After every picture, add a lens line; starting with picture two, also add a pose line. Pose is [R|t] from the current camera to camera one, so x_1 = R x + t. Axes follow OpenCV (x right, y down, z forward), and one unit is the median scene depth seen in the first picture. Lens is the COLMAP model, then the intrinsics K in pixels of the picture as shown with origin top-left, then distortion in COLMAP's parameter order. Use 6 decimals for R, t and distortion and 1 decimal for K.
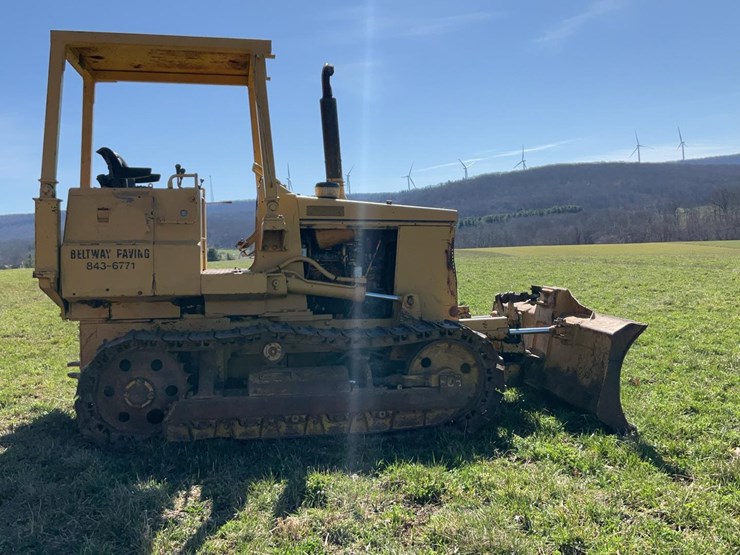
lens RADIAL K [[782.9, 0, 371.6], [0, 782.9, 275.6], [0, 0, 1]] dist [0.054274, 0.000000]
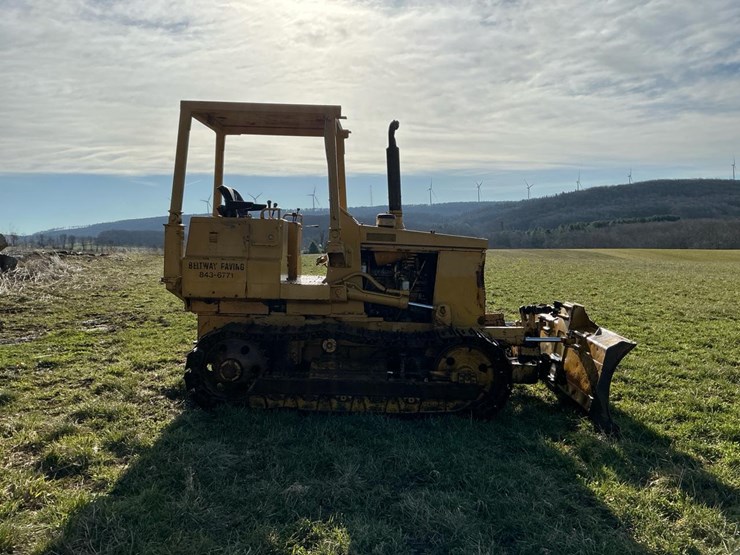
lens RADIAL K [[612.3, 0, 371.7], [0, 612.3, 278.8], [0, 0, 1]] dist [0.080223, -0.131241]
pose [[0.980207, 0.045400, -0.192699, 0.126683], [-0.041082, 0.998808, 0.026348, -0.041518], [0.193666, -0.017910, 0.980904, 0.009631]]
